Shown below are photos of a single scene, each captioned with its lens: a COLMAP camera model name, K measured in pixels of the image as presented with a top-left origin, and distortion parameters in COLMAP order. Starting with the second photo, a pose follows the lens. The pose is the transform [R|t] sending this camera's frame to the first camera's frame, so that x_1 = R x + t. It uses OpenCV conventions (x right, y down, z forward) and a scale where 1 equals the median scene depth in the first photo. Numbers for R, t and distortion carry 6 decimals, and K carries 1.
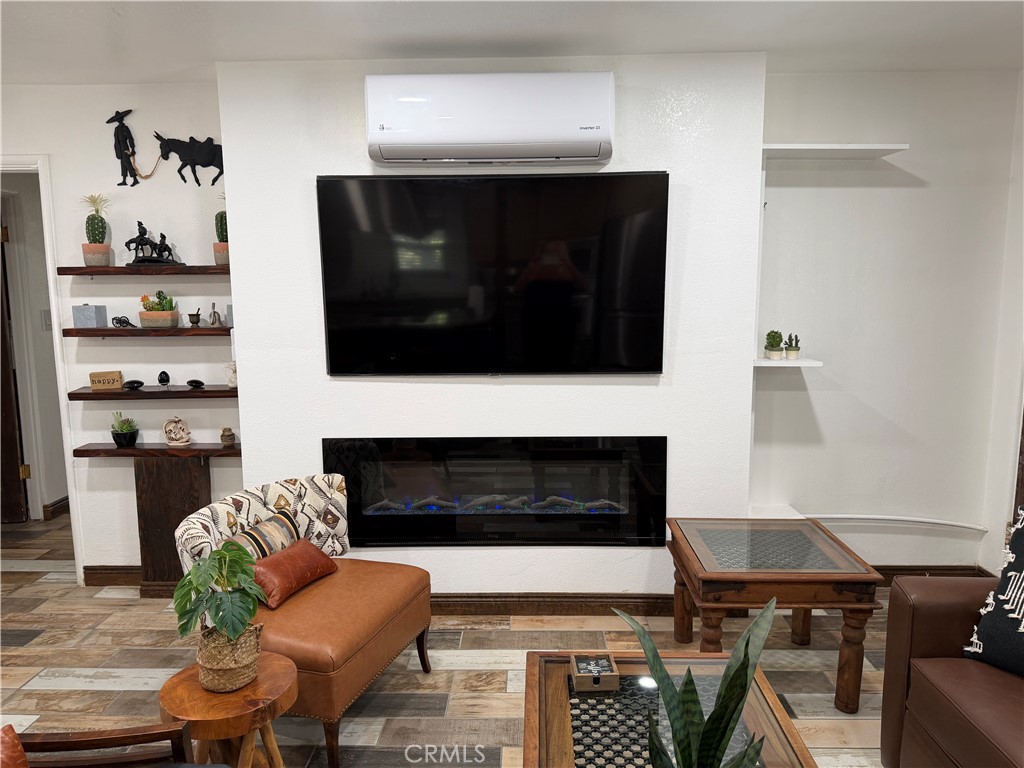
lens RADIAL K [[721.2, 0, 515.5], [0, 721.2, 386.4], [0, 0, 1]] dist [0.071198, -0.092967]
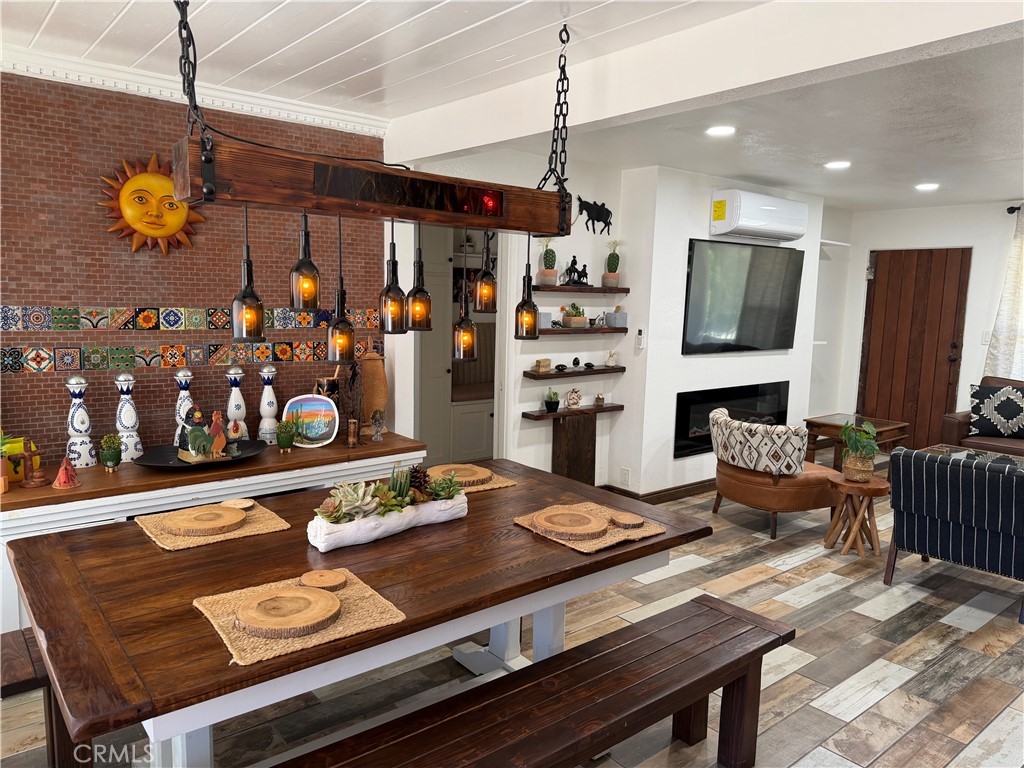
lens RADIAL K [[721.2, 0, 514.8], [0, 721.2, 387.8], [0, 0, 1]] dist [0.071198, -0.092967]
pose [[0.754311, -0.058102, 0.653941, -1.565064], [0.061070, 0.997967, 0.018225, 0.006127], [-0.653671, 0.026188, 0.756326, -0.017214]]
